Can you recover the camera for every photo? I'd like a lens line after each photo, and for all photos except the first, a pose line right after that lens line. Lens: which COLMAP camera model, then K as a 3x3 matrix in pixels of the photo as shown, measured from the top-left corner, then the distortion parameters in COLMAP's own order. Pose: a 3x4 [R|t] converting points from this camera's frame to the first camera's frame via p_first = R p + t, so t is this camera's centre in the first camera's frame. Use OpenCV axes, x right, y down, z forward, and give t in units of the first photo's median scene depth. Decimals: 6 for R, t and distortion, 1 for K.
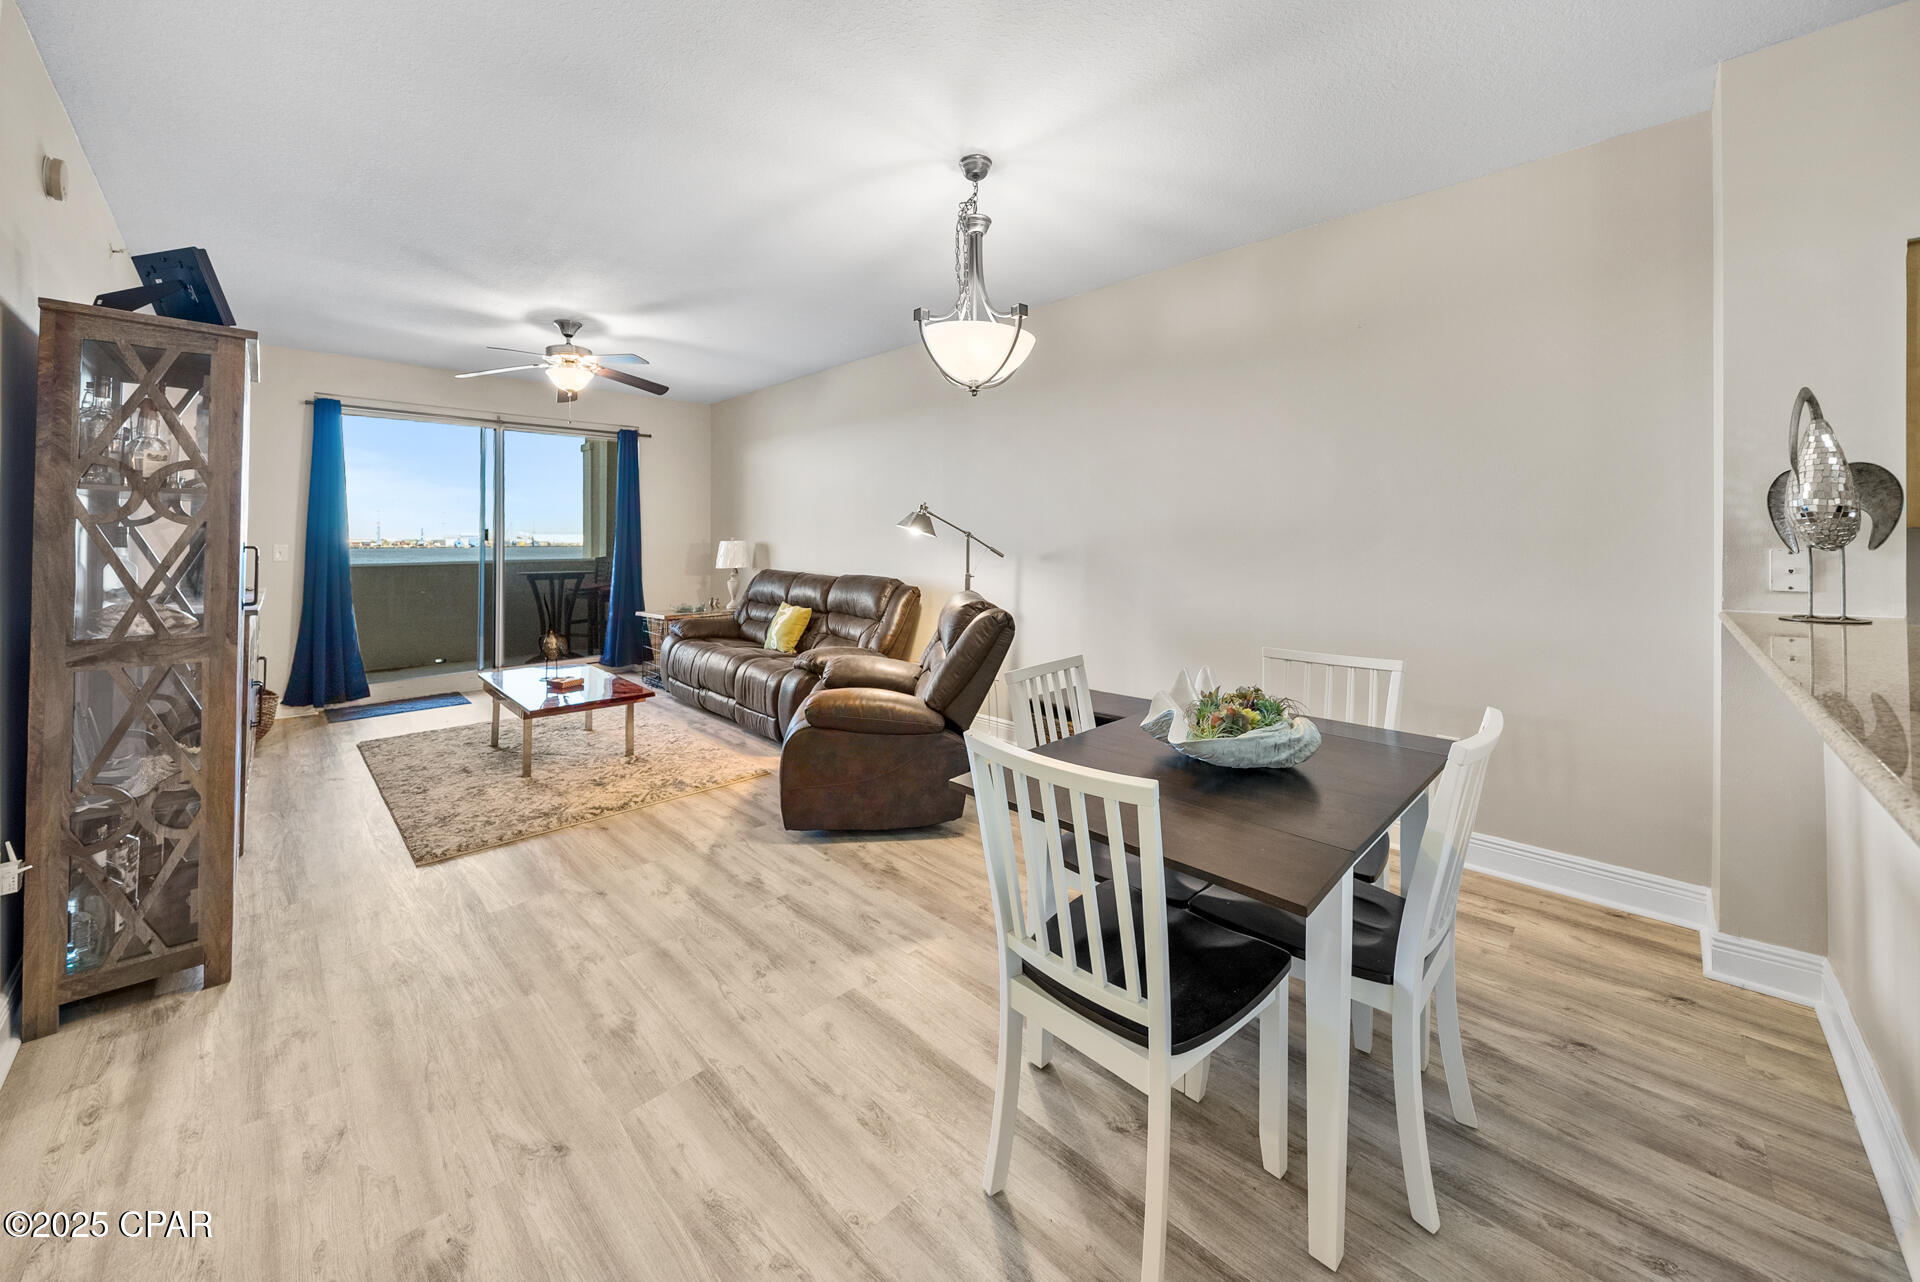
lens RADIAL K [[686.4, 0, 949.3], [0, 686.4, 542.0], [0, 0, 1]] dist [-0.008939, -0.000047]
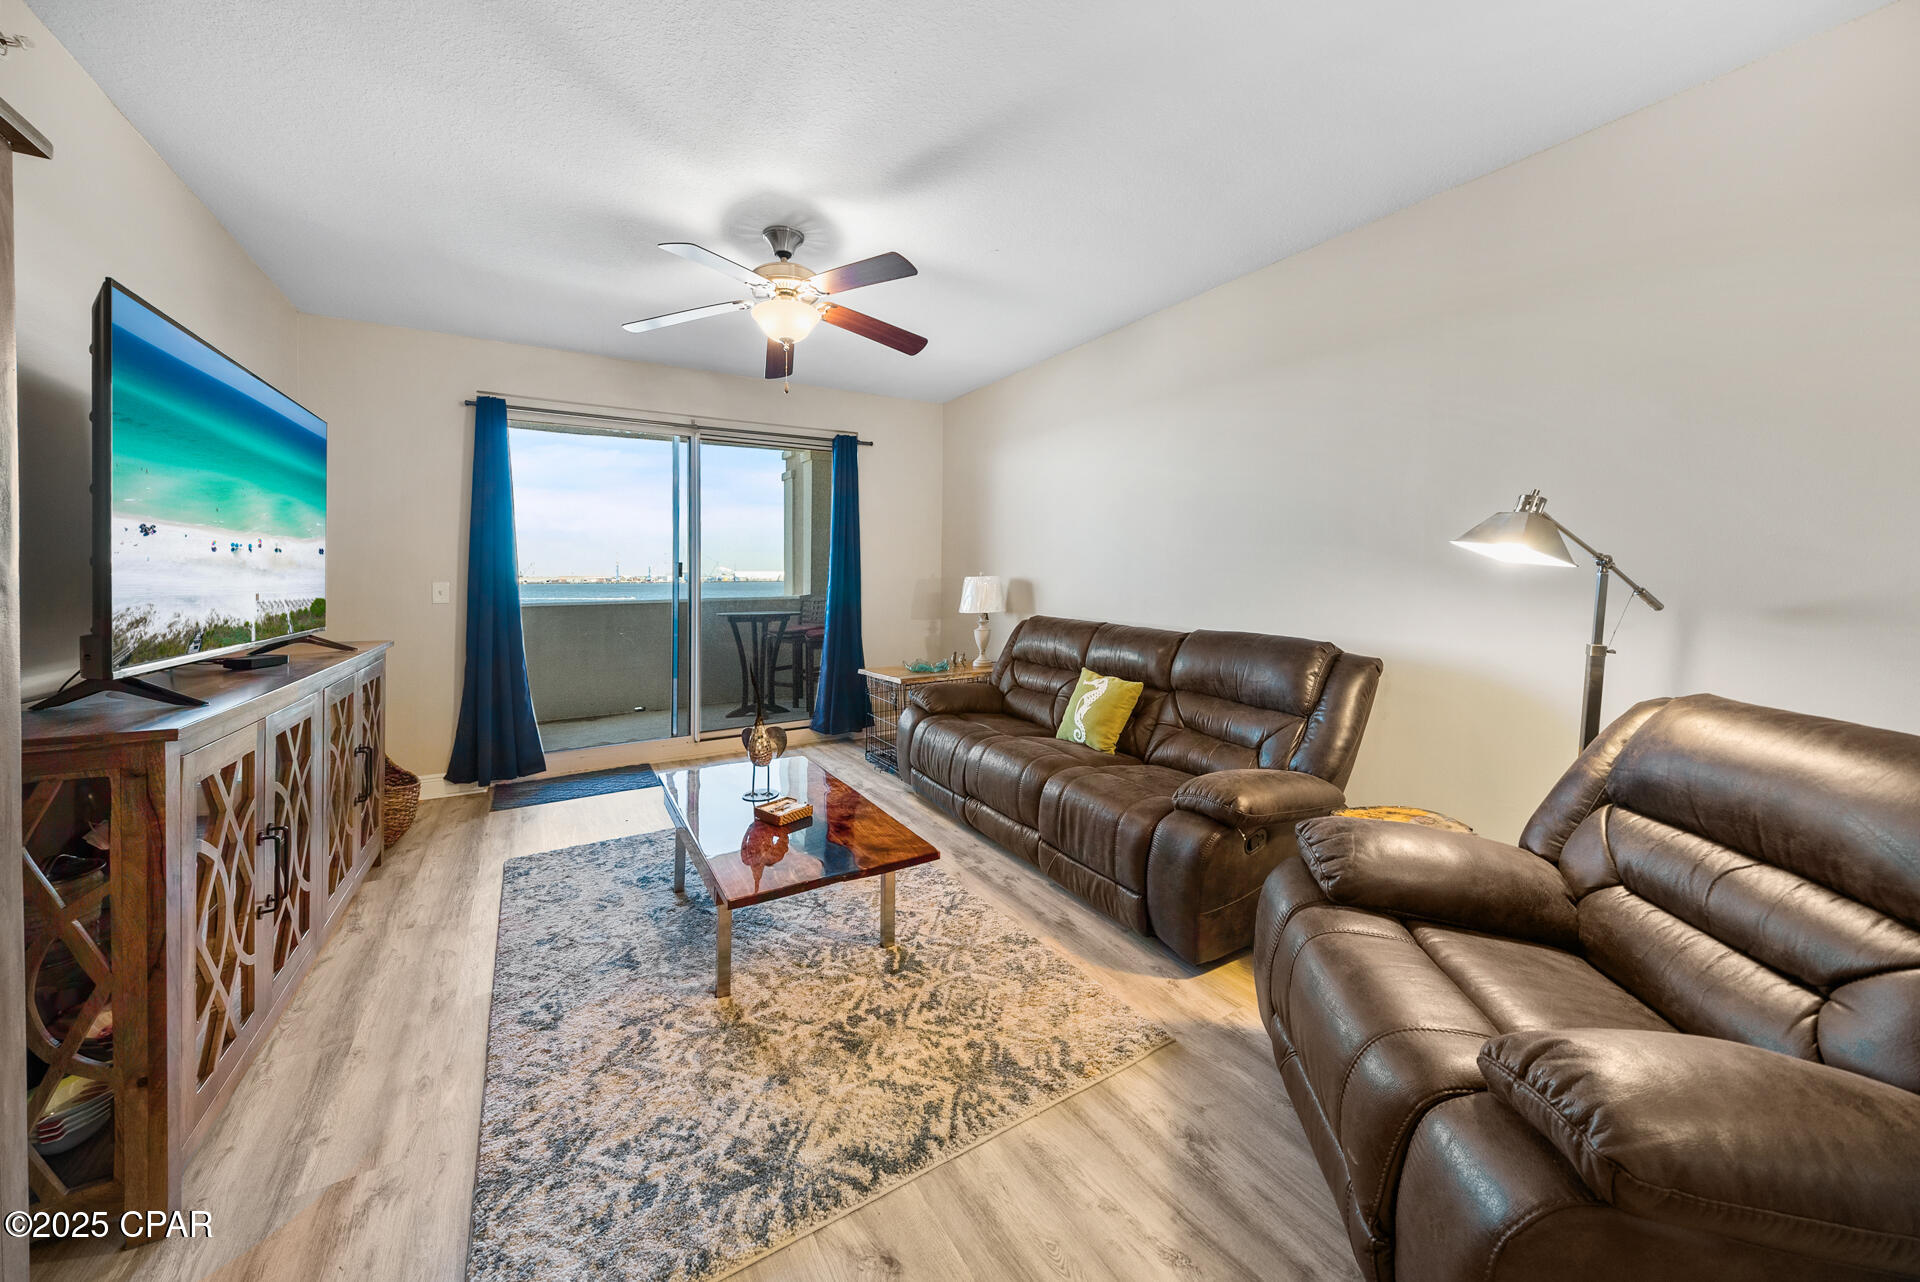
lens RADIAL K [[686.4, 0, 1005.3], [0, 686.4, 587.7], [0, 0, 1]] dist [-0.008939, -0.000047]
pose [[0.985432, 0.003639, -0.170031, -0.192544], [-0.001667, 0.999930, 0.011740, 0.002486], [0.170062, -0.011285, 0.985369, 0.318632]]
